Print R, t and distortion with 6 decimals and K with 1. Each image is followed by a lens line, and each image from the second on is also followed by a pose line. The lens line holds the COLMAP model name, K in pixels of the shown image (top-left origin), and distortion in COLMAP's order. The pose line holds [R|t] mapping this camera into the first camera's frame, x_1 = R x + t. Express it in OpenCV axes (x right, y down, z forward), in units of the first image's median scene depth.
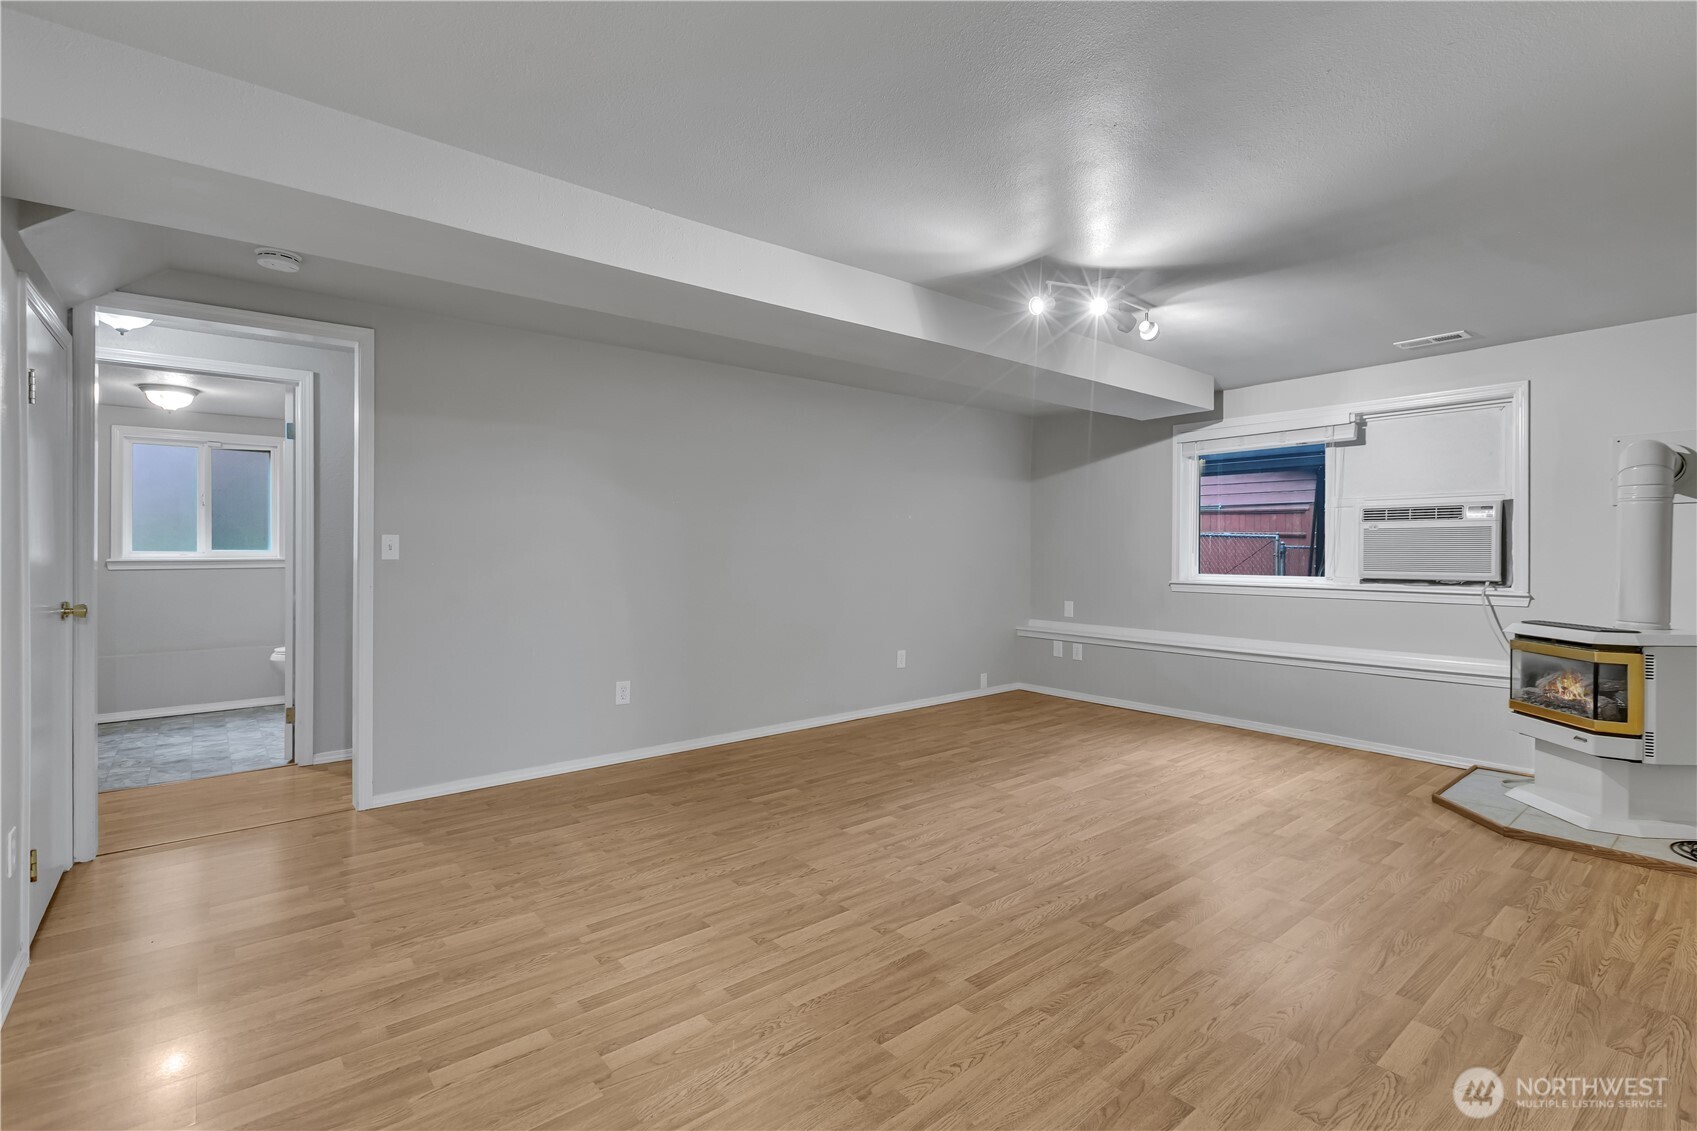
lens RADIAL K [[776.1, 0, 858.5], [0, 776.1, 556.3], [0, 0, 1]] dist [-0.002392, -0.000851]
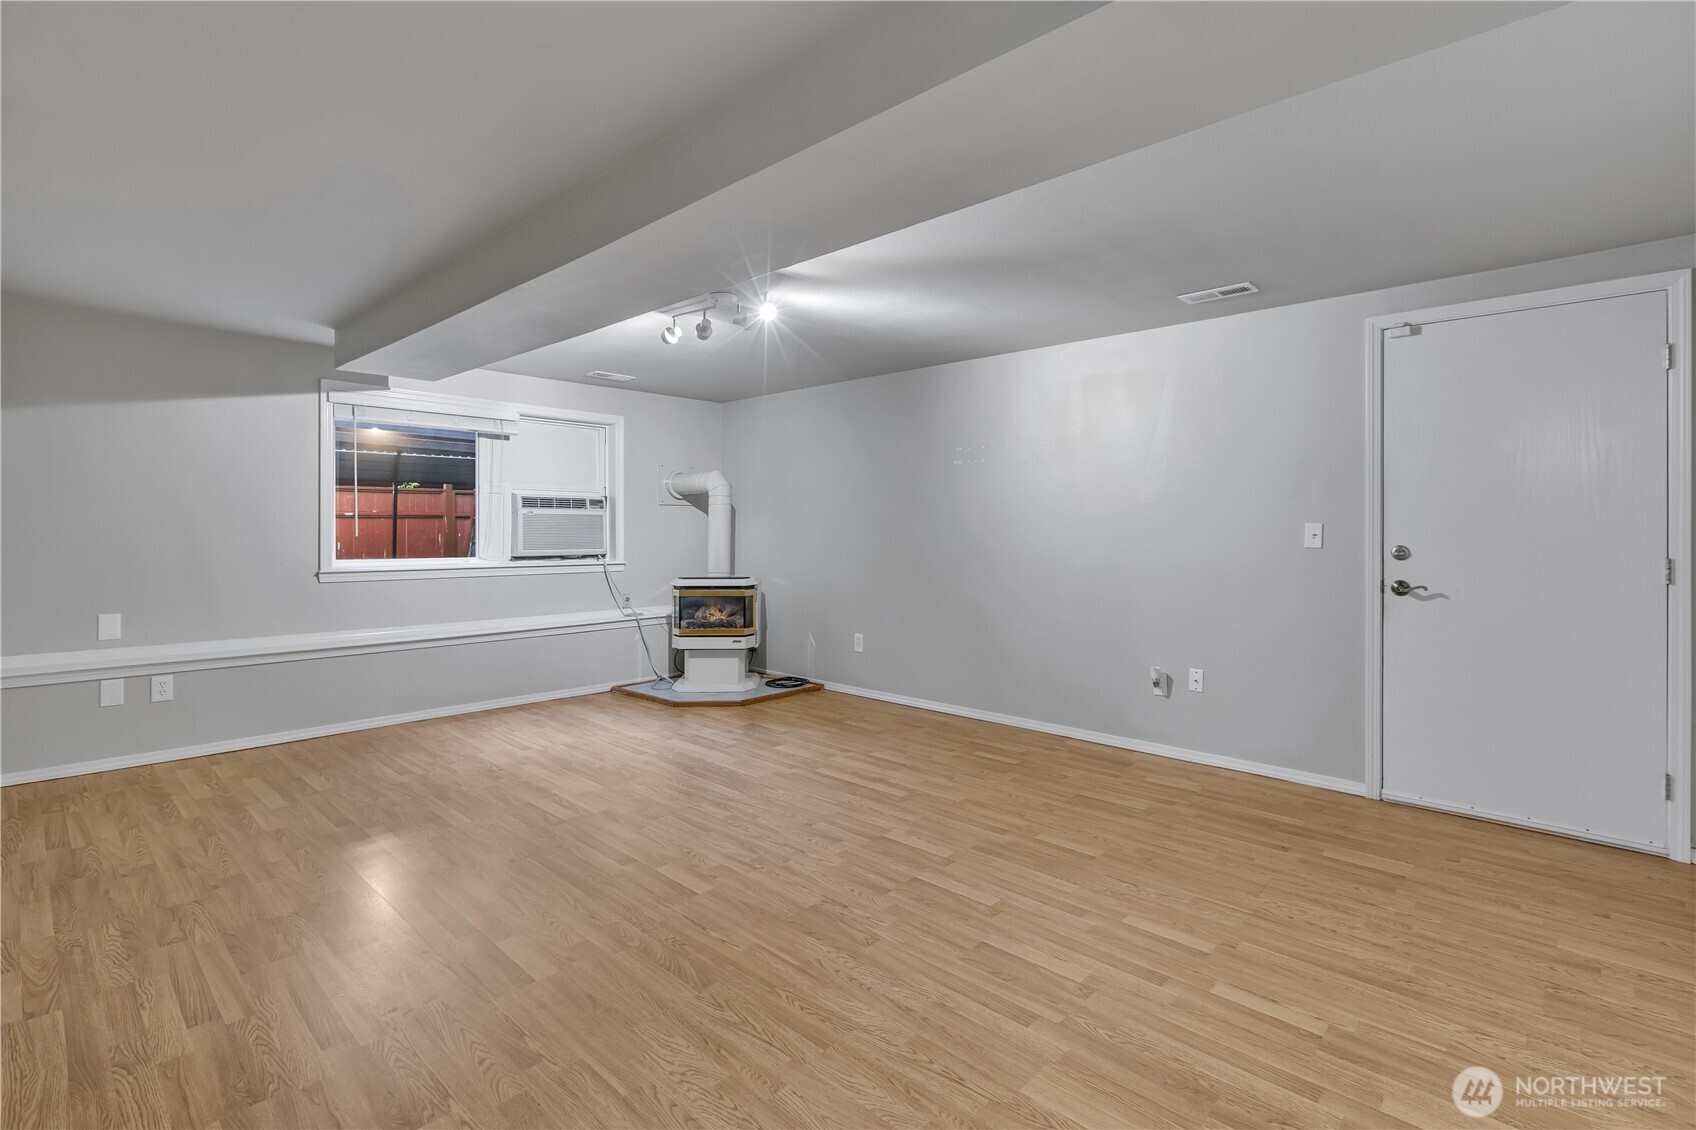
lens RADIAL K [[775.7, 0, 849.5], [0, 775.7, 526.1], [0, 0, 1]] dist [-0.002392, -0.000851]
pose [[-0.119822, 0.004428, 0.992786, -0.917596], [0.005310, 0.999979, -0.003819, -0.016302], [-0.992781, 0.004814, -0.119843, 1.058747]]
